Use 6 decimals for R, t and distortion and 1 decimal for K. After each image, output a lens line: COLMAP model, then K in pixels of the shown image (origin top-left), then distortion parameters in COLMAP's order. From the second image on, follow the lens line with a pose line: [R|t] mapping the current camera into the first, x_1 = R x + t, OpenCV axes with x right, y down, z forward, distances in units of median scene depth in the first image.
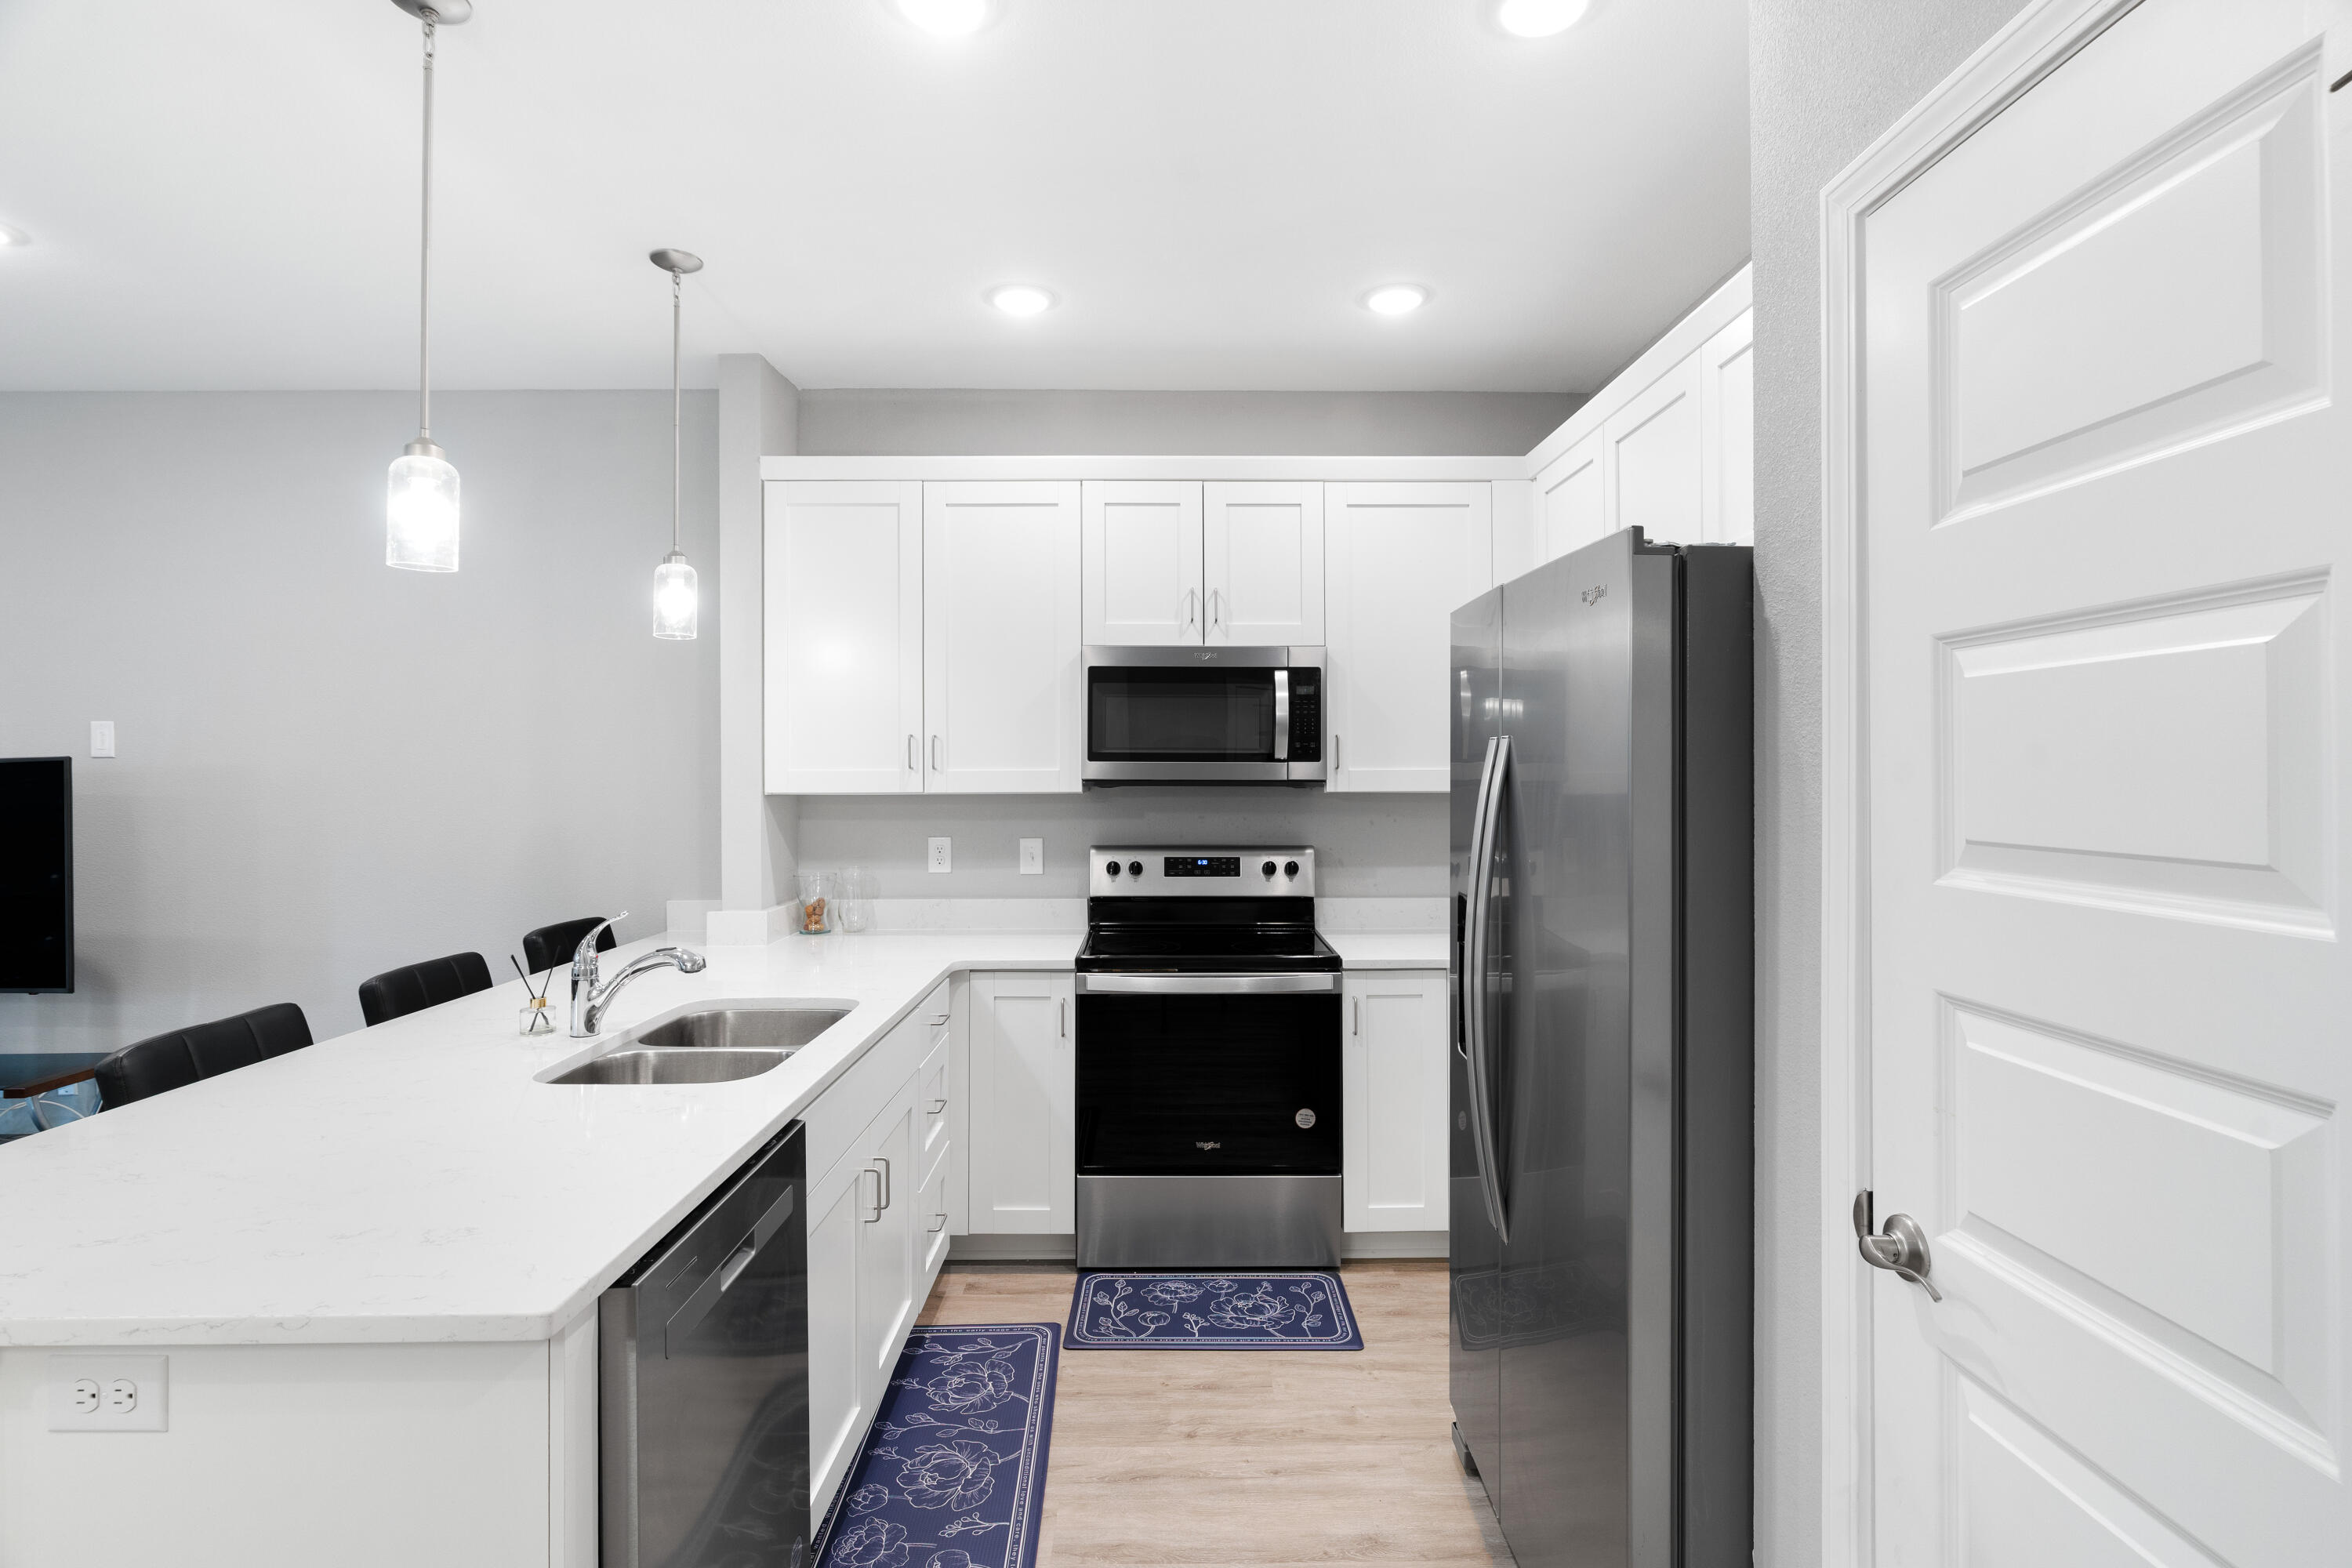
lens RADIAL K [[1140.9, 0, 1175.3], [0, 1140.9, 778.1], [0, 0, 1]] dist [-0.002173, -0.000213]
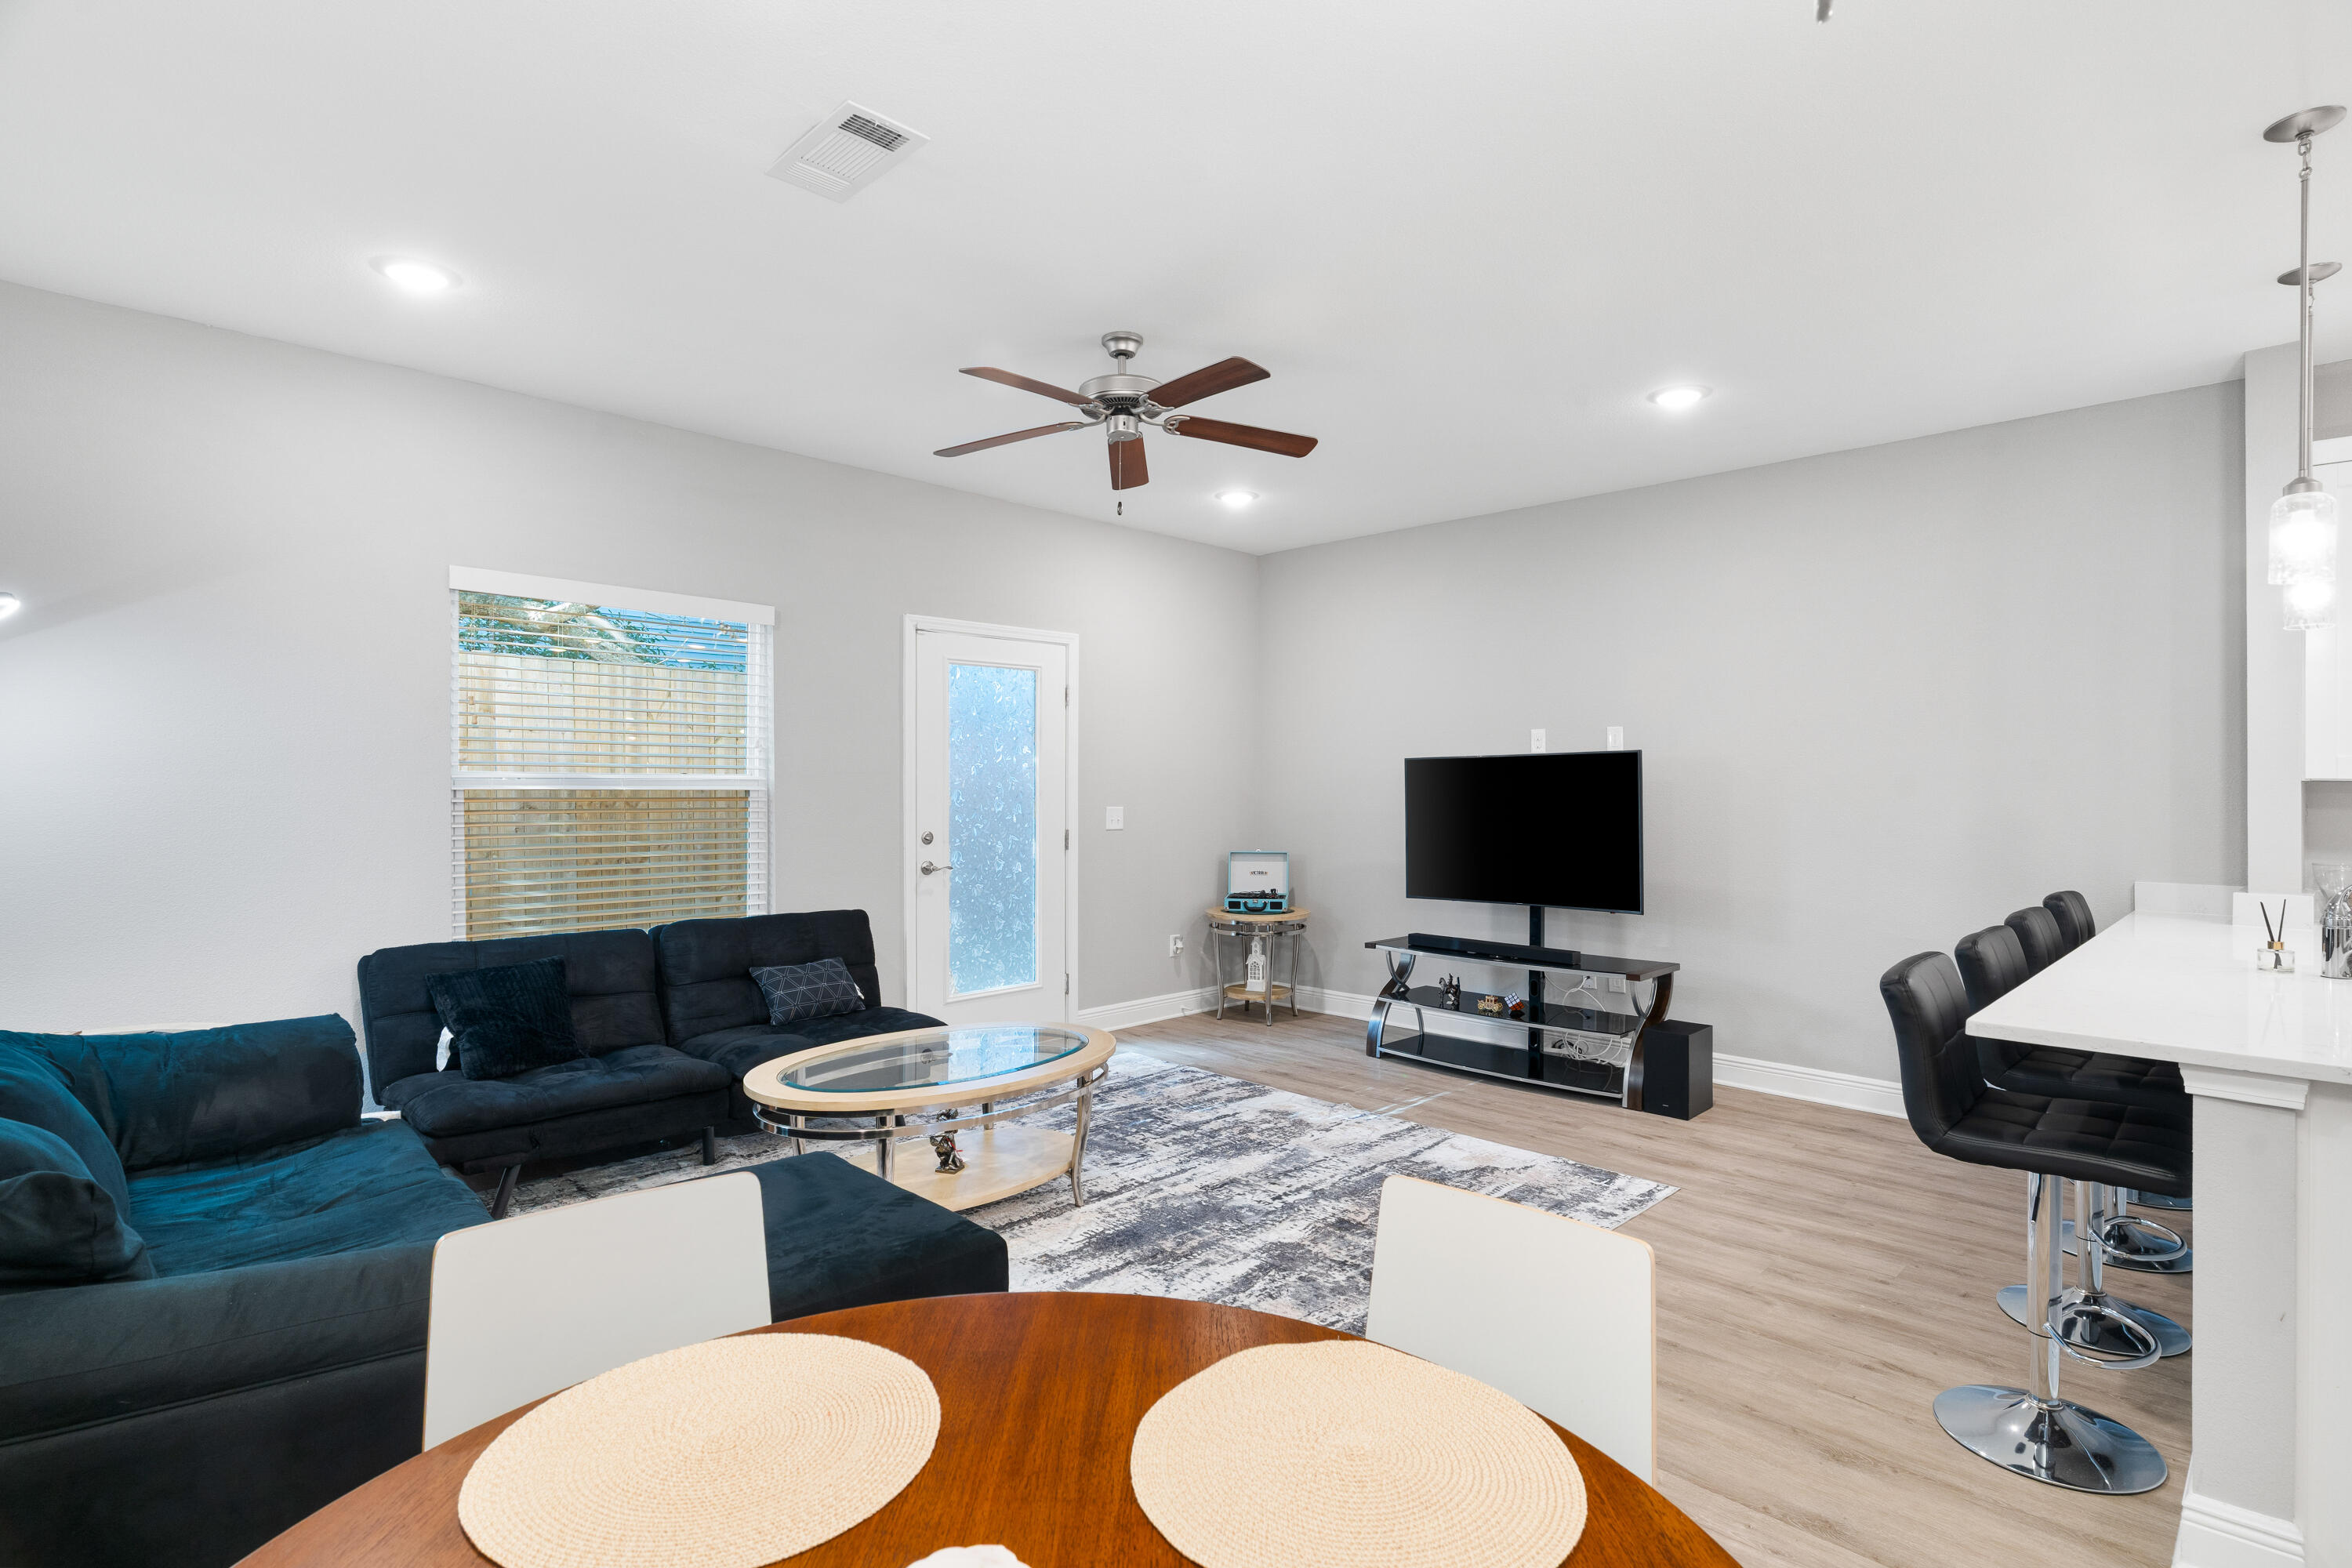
lens RADIAL K [[1140.9, 0, 1175.3], [0, 1140.9, 778.1], [0, 0, 1]] dist [-0.002173, -0.000213]
pose [[0.700386, 0.003246, -0.713757, -0.339369], [-0.010191, 0.999933, -0.005453, 0.028900], [0.713691, 0.011093, 0.700373, -0.412301]]
